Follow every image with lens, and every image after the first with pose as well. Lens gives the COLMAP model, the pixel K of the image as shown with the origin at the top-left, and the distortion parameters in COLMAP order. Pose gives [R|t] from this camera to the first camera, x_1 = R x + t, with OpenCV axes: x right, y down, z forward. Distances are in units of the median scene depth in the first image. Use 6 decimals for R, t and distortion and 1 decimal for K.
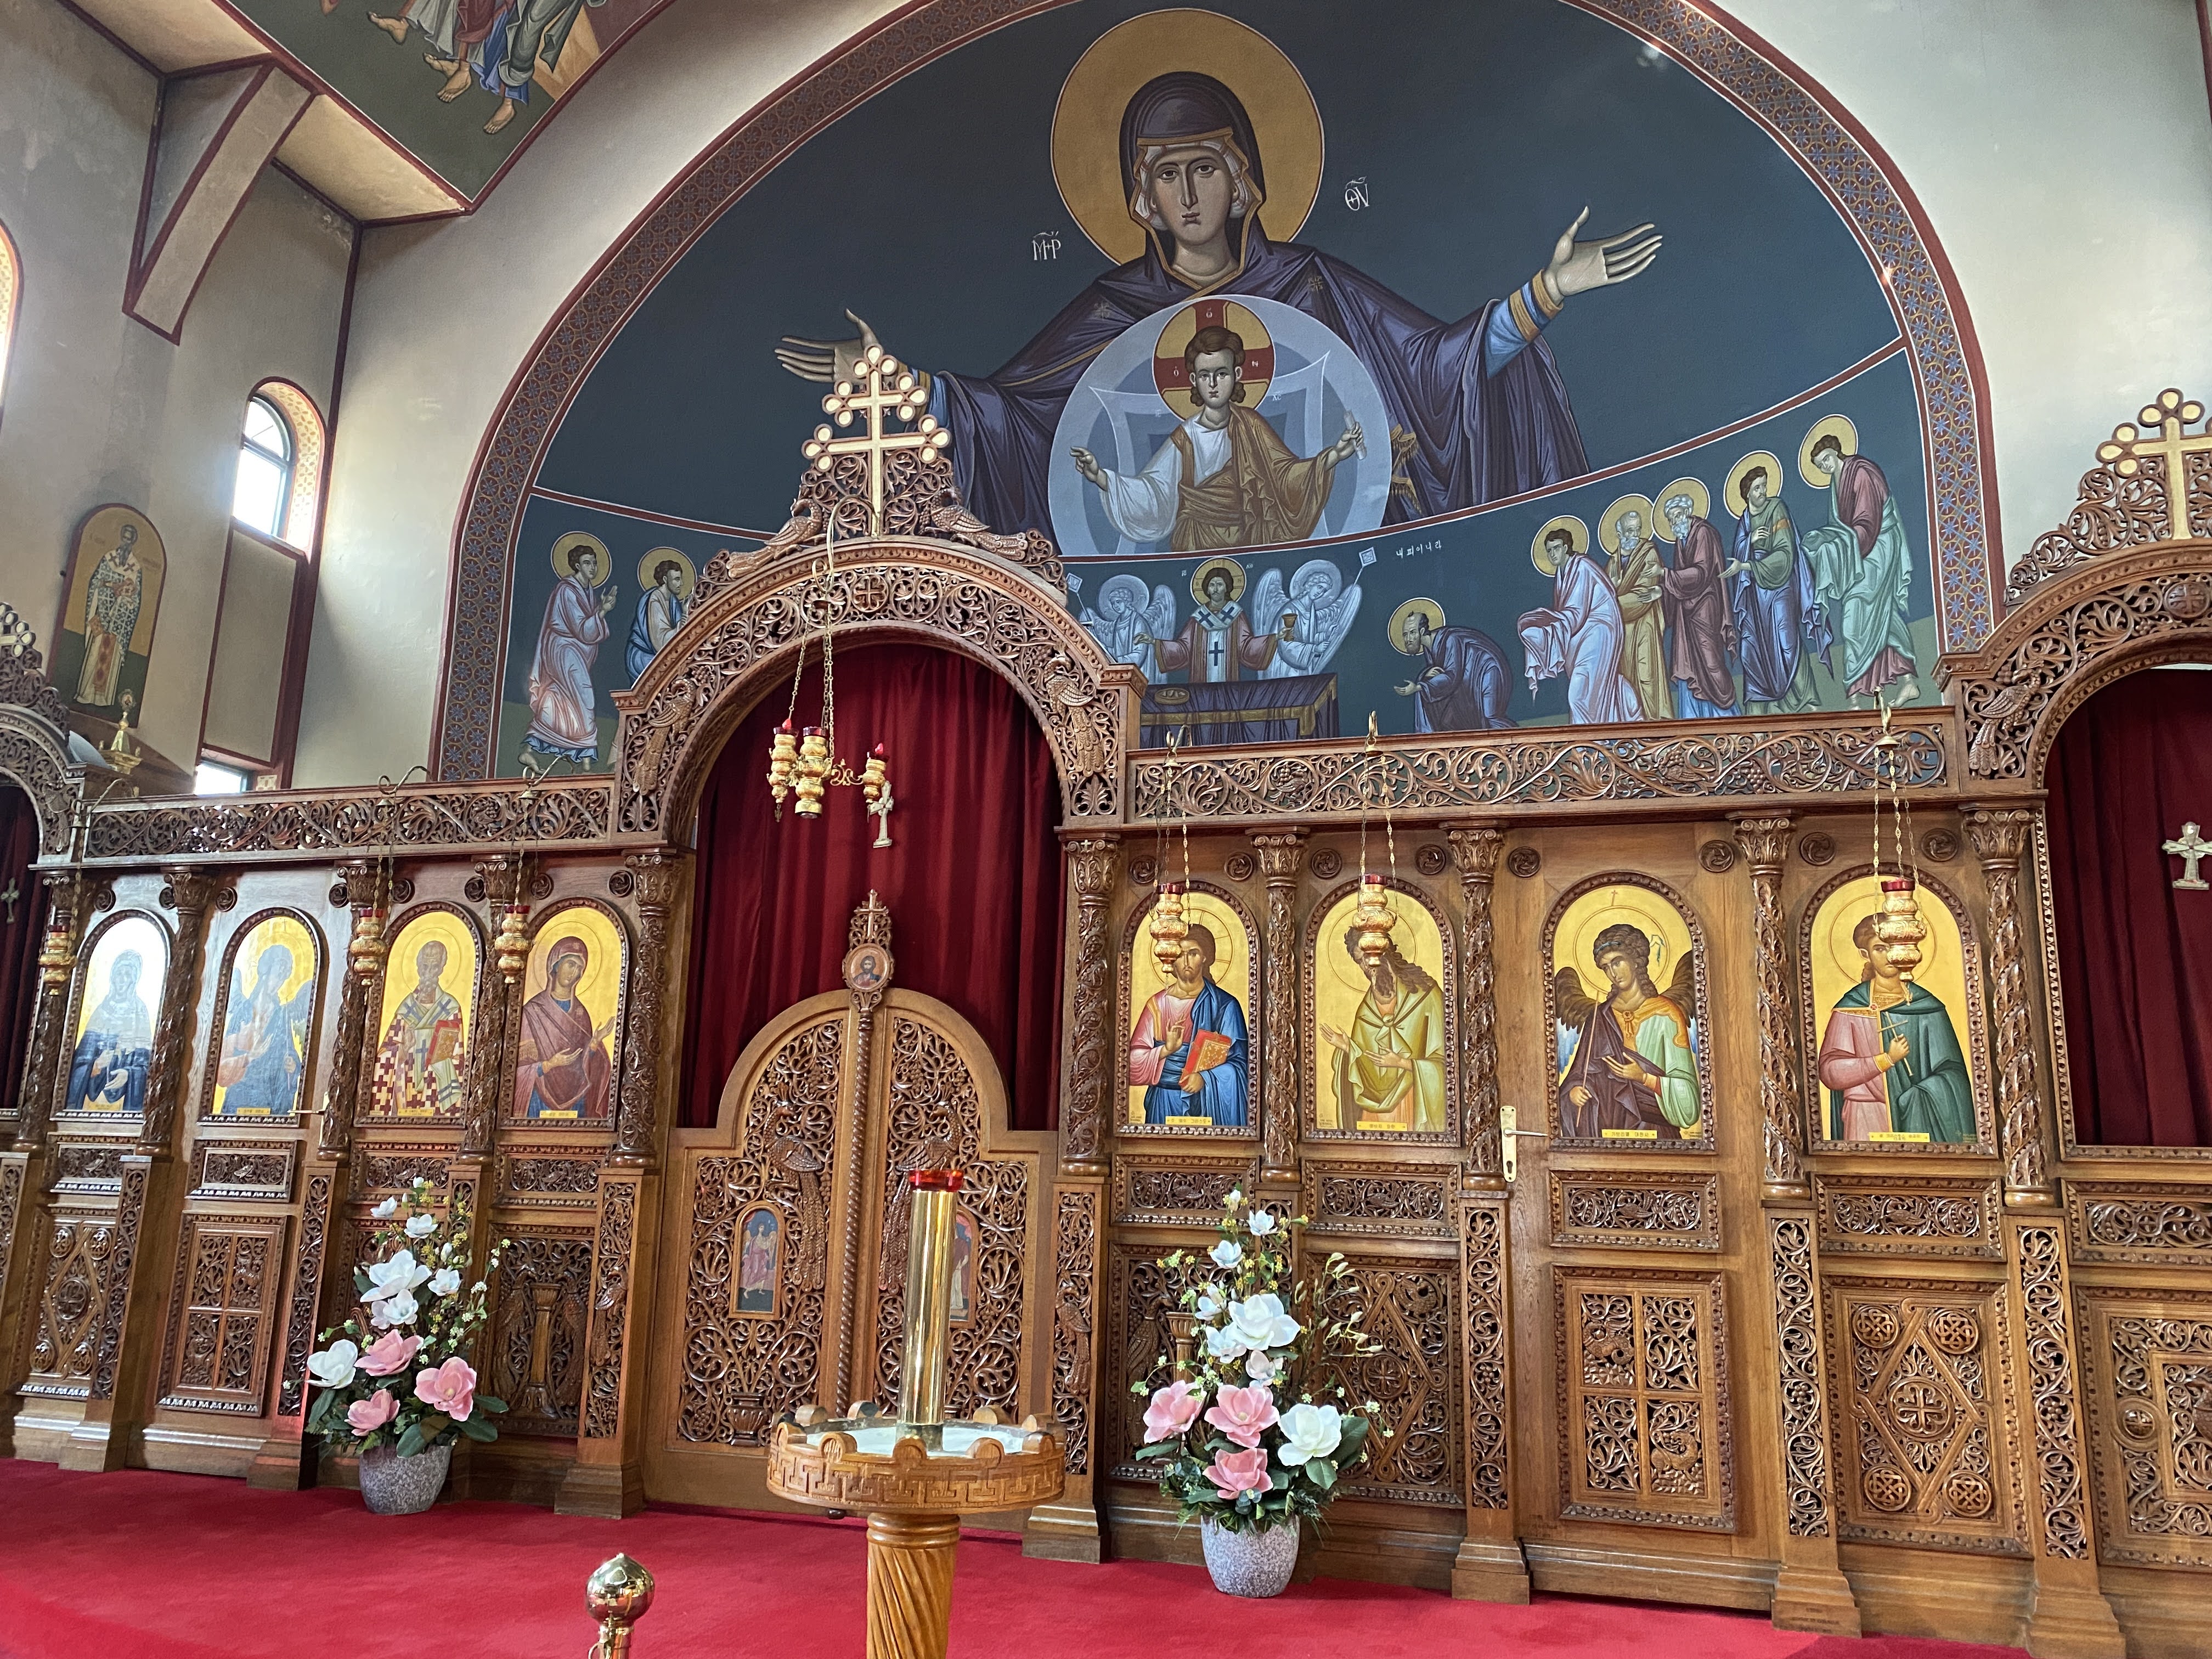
lens RADIAL K [[1726.4, 0, 1098.1], [0, 1726.4, 809.0], [0, 0, 1]] dist [0.061308, -0.060081]
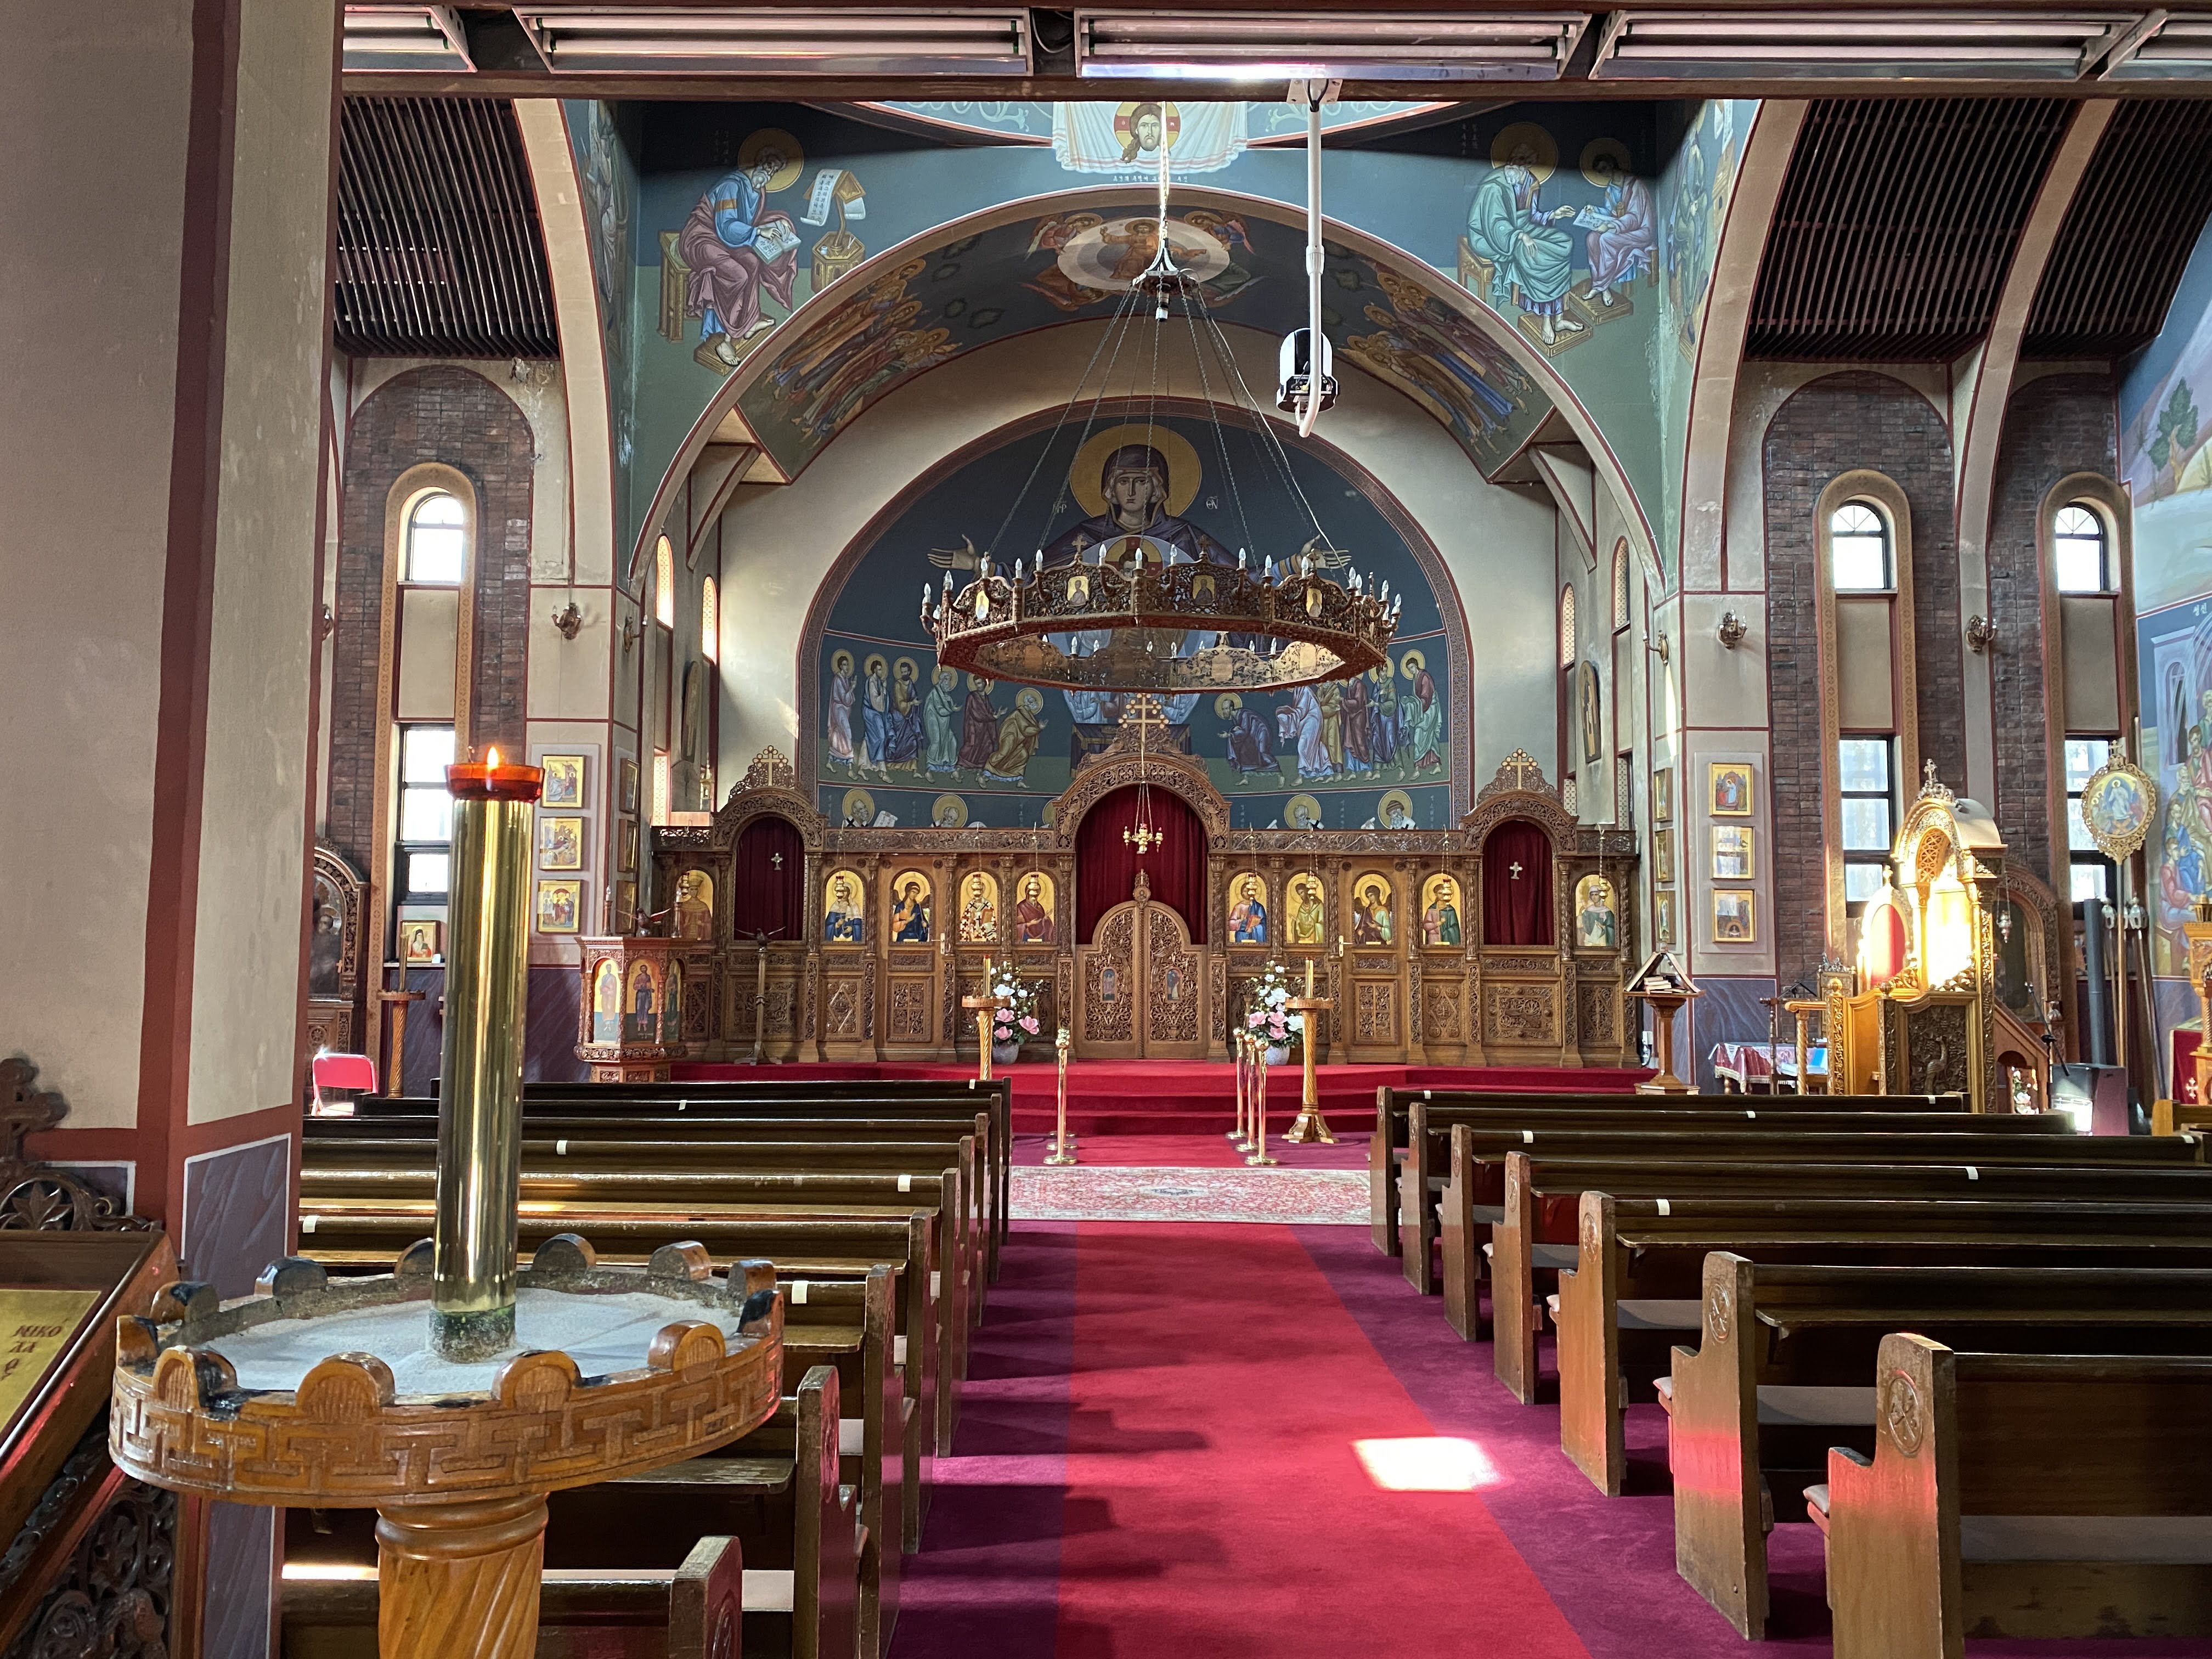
lens RADIAL K [[1741.1, 0, 1106.0], [0, 1741.1, 829.5], [0, 0, 1]] dist [0.234791, -0.710996]
pose [[0.956975, 0.002871, 0.290157, -1.123117], [-0.042749, 0.990435, 0.131193, -0.439074], [-0.287005, -0.137952, 0.947944, -1.977912]]
